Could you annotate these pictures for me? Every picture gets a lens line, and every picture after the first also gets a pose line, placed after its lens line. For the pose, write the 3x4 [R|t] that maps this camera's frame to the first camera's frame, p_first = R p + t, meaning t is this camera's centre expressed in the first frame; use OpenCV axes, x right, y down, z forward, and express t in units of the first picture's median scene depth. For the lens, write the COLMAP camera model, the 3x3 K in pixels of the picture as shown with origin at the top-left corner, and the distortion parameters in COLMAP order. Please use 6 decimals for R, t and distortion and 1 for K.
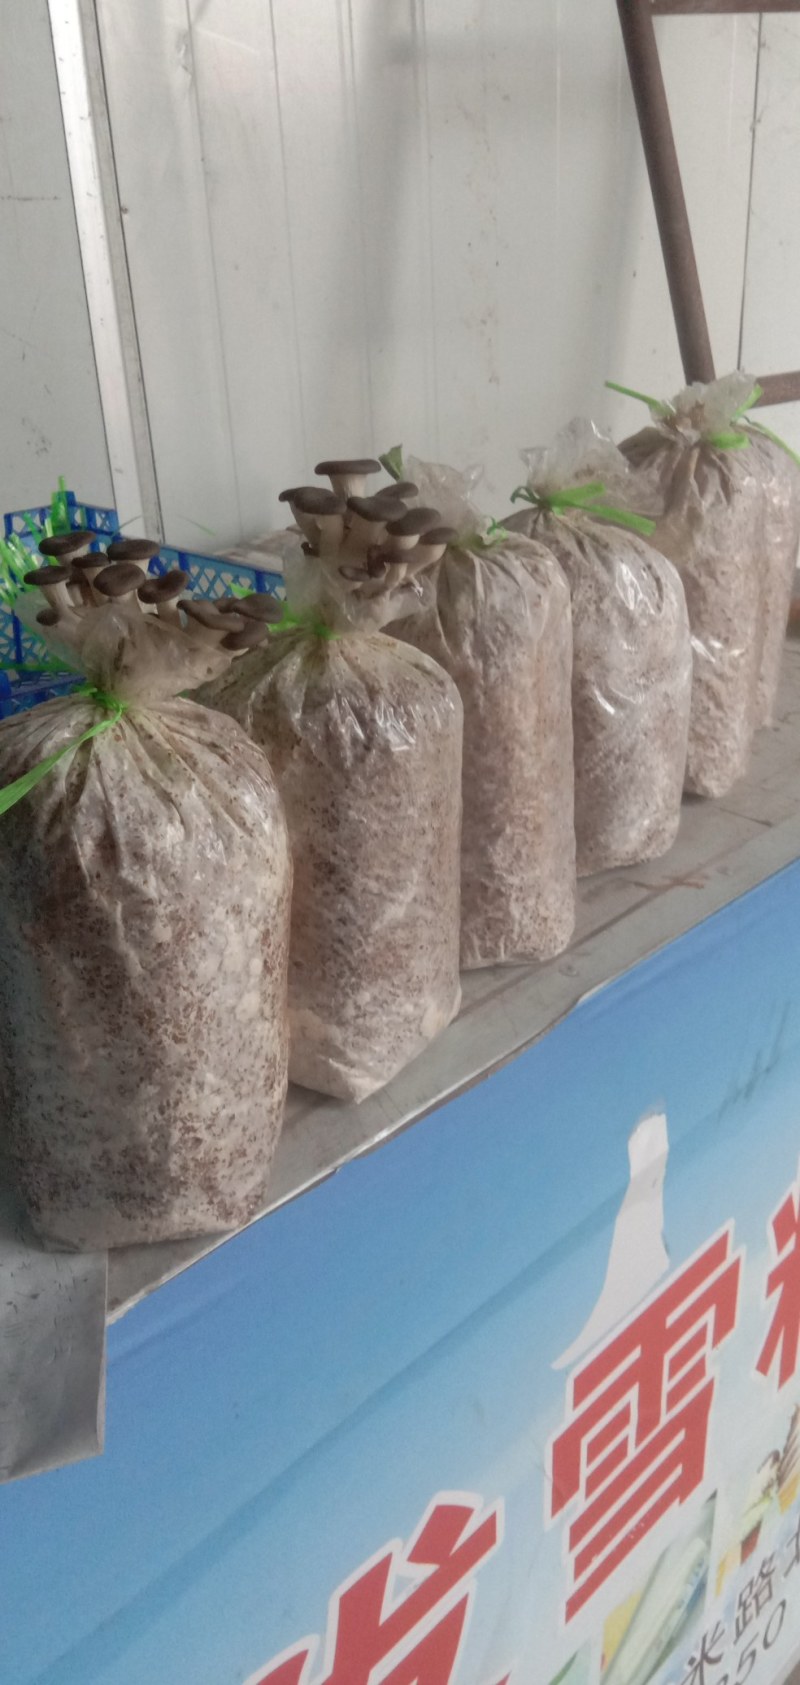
lens RADIAL K [[1330.2, 0, 399.7], [0, 1330.2, 807.9], [0, 0, 1]] dist [0.119900, -0.182800]
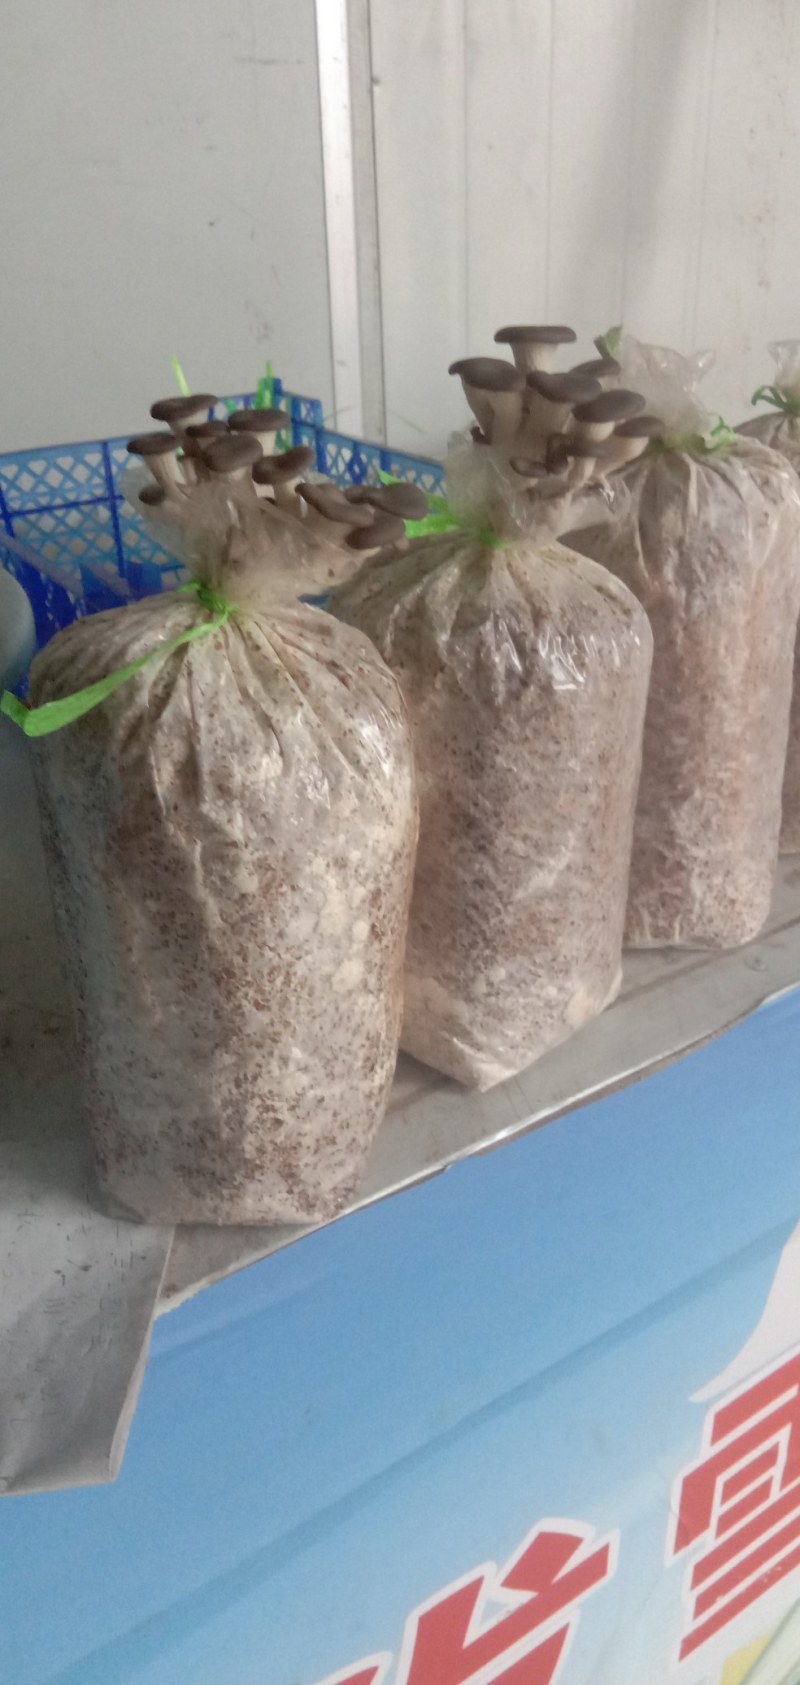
lens RADIAL K [[1330.2, 0, 399.7], [0, 1330.2, 807.9], [0, 0, 1]] dist [0.119900, -0.182800]
pose [[0.981877, 0.102905, -0.159149, 0.032589], [-0.093696, 0.993520, 0.064341, -0.011440], [0.164739, -0.048264, 0.985156, 0.136525]]
